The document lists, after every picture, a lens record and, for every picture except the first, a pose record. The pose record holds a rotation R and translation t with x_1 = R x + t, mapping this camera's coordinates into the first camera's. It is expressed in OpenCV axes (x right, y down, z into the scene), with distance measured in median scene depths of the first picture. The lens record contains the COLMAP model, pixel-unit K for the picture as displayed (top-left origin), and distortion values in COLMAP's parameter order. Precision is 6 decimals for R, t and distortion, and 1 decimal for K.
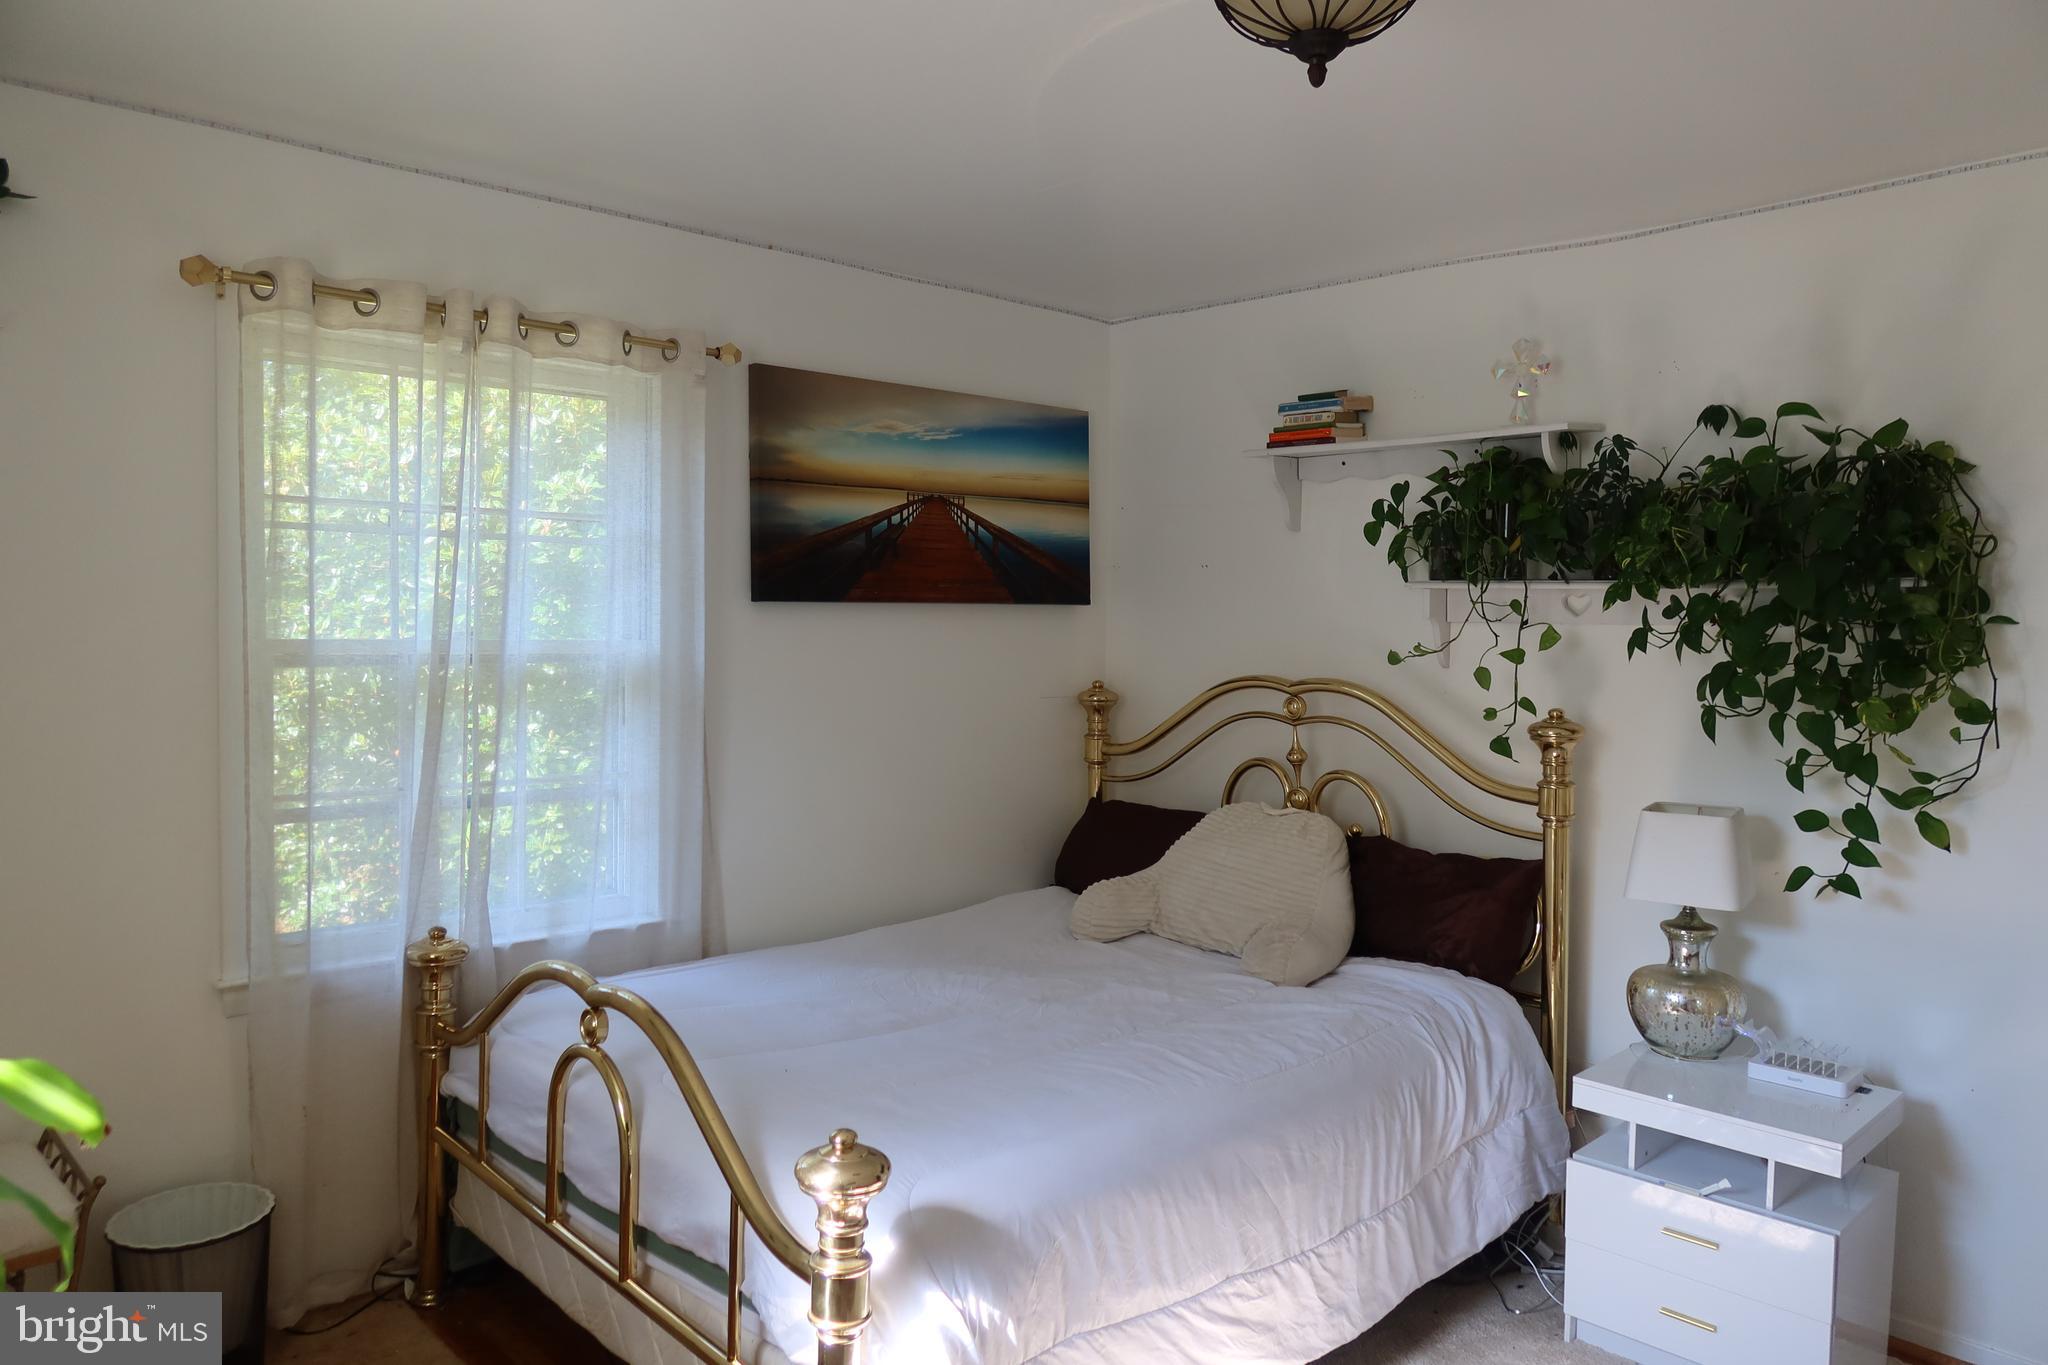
lens RADIAL K [[1409.7, 0, 1024.0], [0, 1409.7, 682.5], [0, 0, 1]] dist [-0.003650, 0.003090]
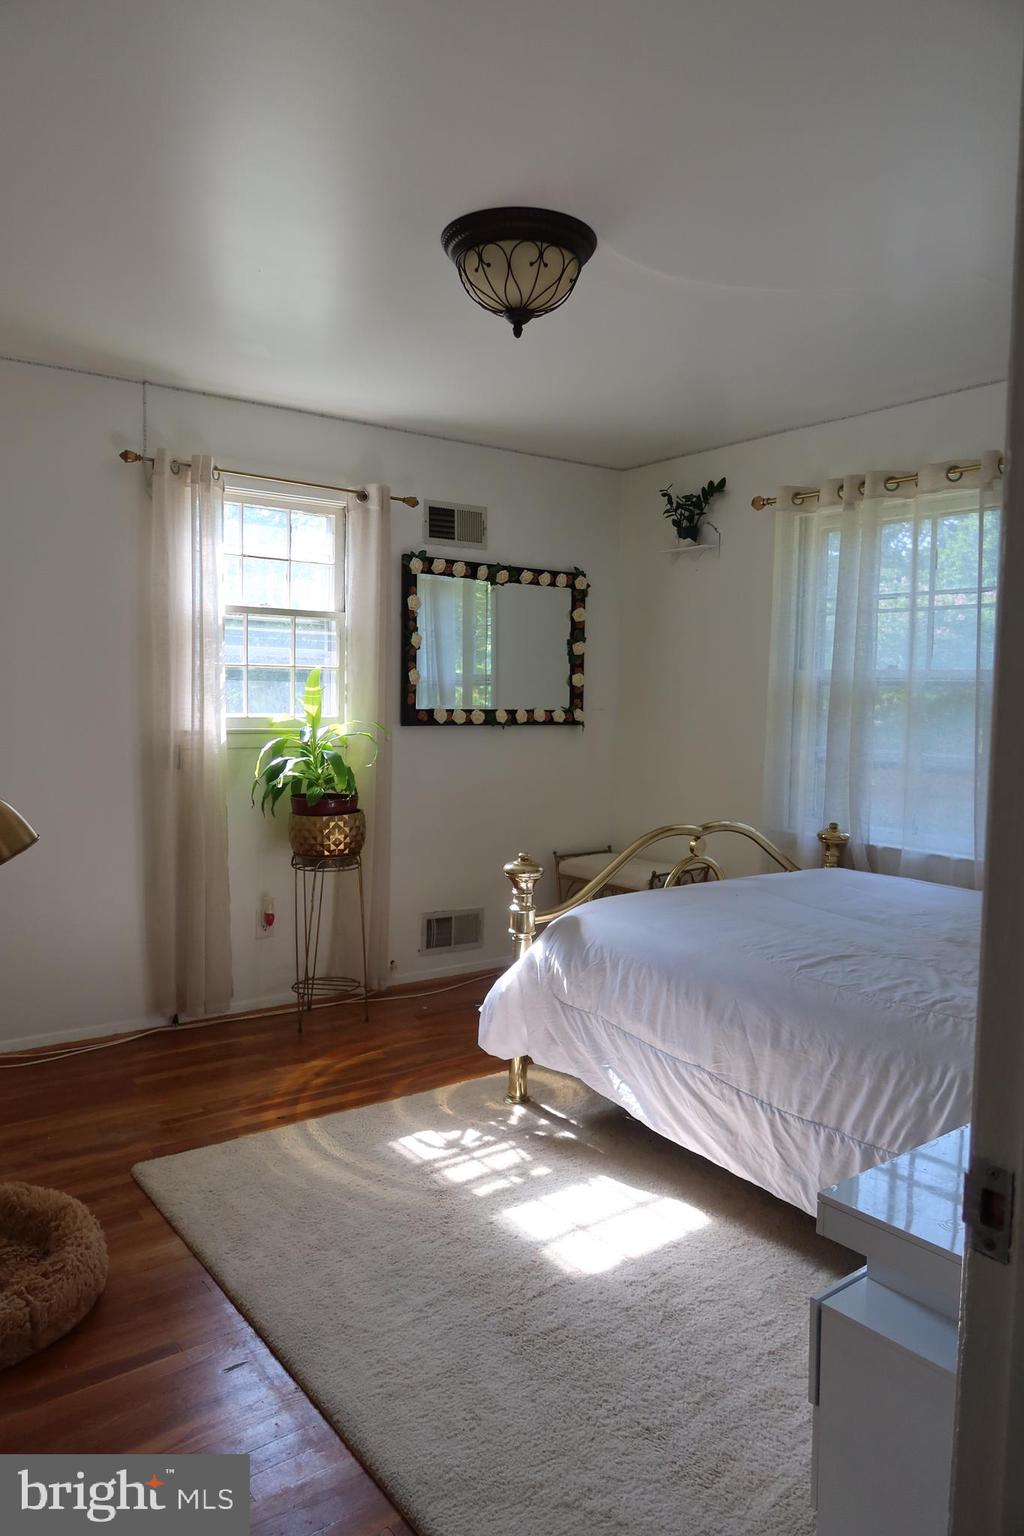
lens RADIAL K [[1057.3, 0, 506.6], [0, 1057.3, 766.7], [0, 0, 1]] dist [-0.003650, 0.003090]
pose [[-0.113245, 0.060558, -0.991720, 1.007707], [-0.067553, 0.995362, 0.068495, 0.033385], [0.991268, 0.074750, -0.108629, 0.713809]]
